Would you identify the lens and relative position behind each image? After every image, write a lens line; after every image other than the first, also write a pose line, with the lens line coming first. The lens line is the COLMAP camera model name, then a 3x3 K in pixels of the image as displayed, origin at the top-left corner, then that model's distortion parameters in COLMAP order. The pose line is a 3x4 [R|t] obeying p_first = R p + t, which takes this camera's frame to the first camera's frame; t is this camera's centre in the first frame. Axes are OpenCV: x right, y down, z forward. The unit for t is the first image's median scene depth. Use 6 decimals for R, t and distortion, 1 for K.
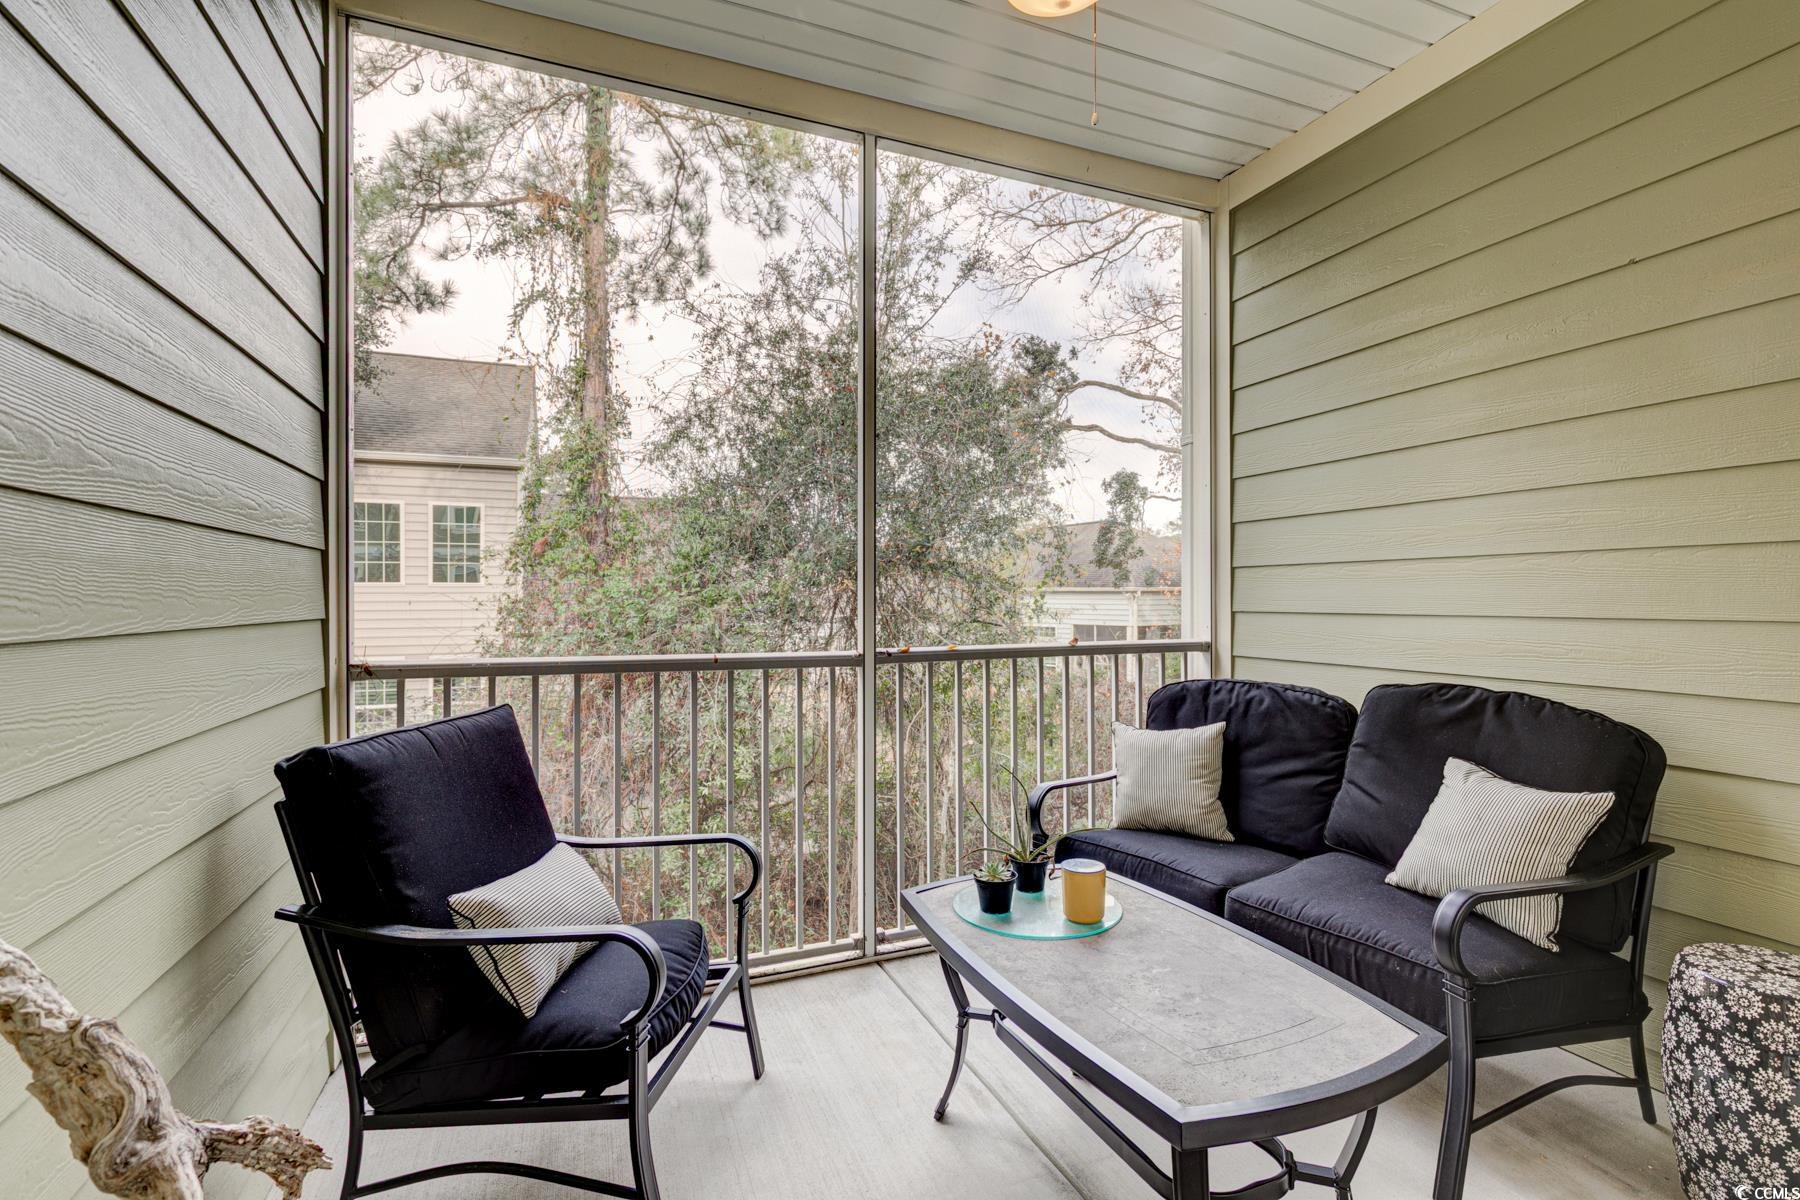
lens RADIAL K [[837.9, 0, 904.4], [0, 837.9, 606.0], [0, 0, 1]] dist [-0.006062, -0.000176]
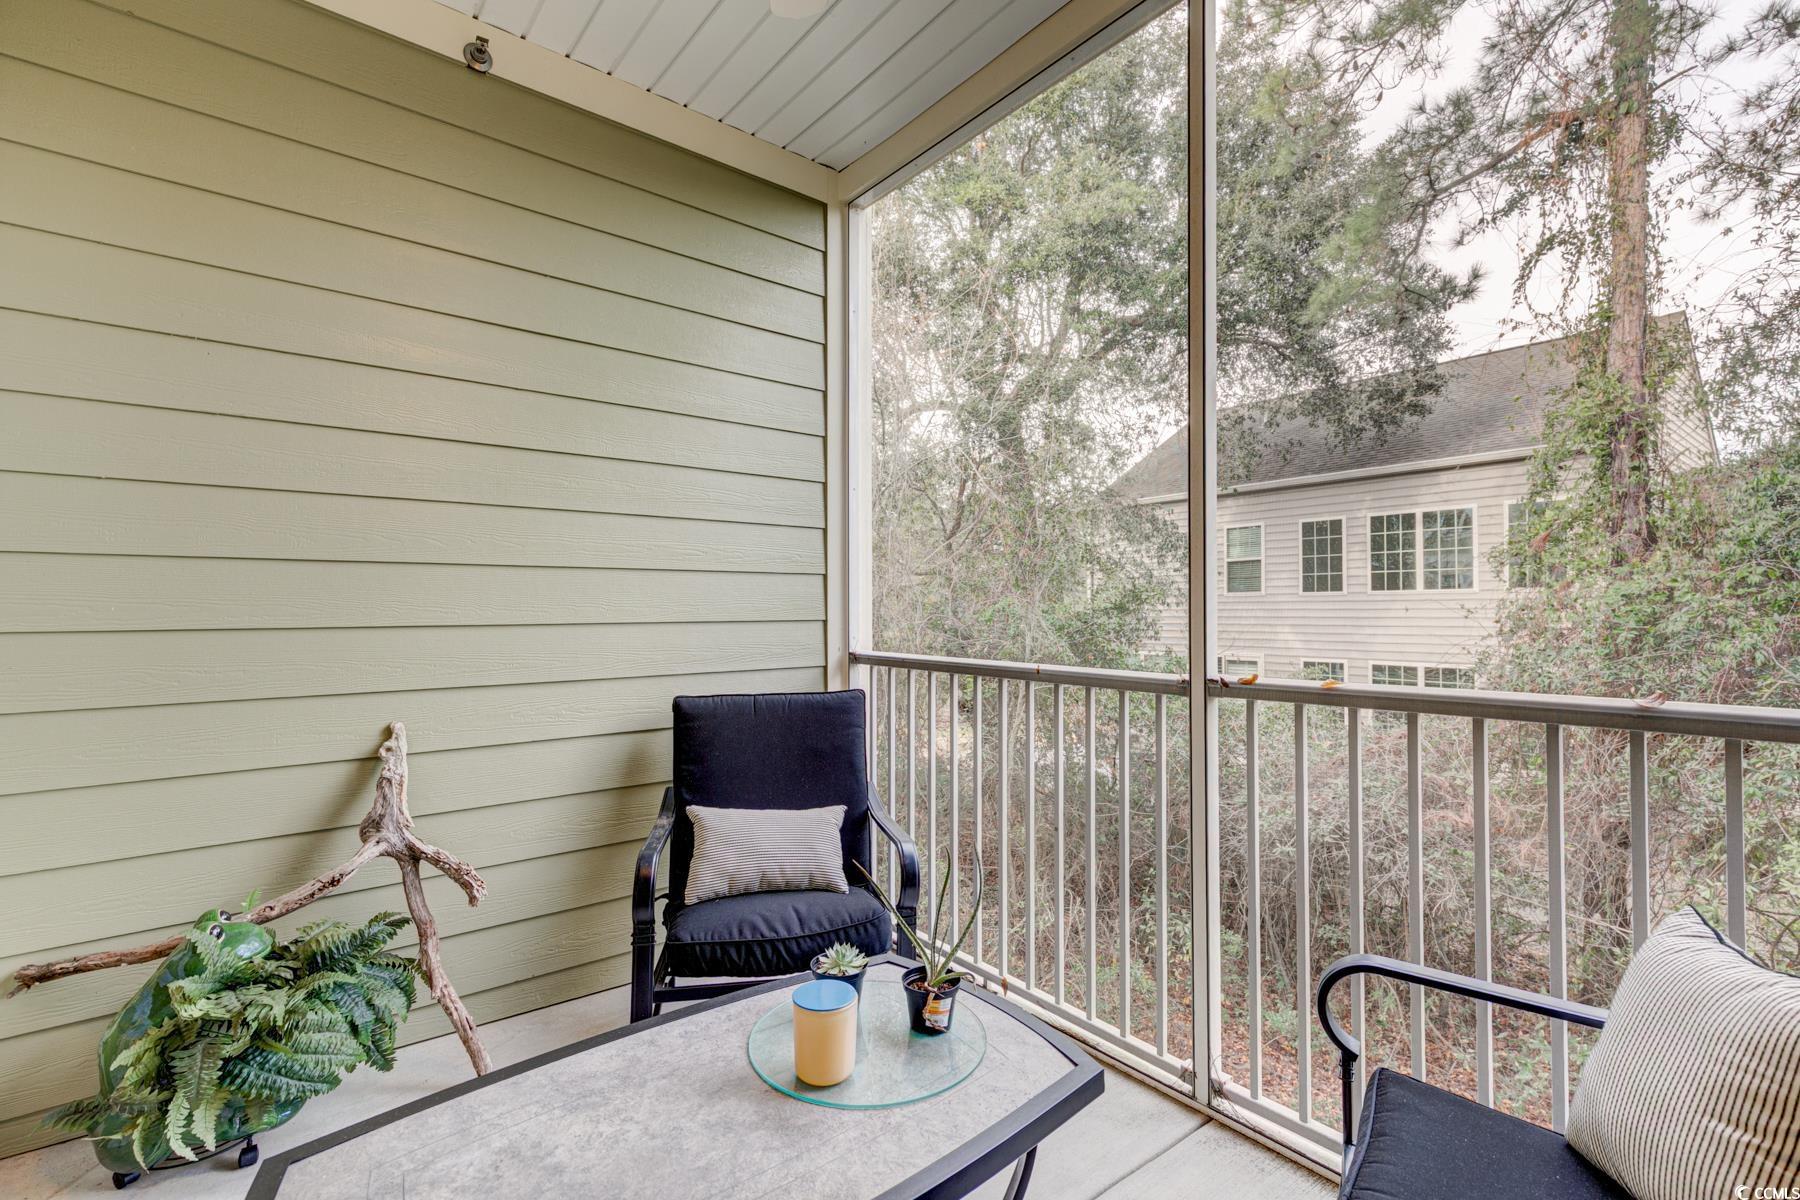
lens RADIAL K [[809.6, 0, 901.3], [0, 809.6, 604.4], [0, 0, 1]] dist [0.000680, -0.000428]
pose [[0.289138, -0.018698, -0.957105, 0.154347], [0.007325, 0.999823, -0.017320, 0.000348], [0.957259, -0.002003, 0.289224, 0.153551]]
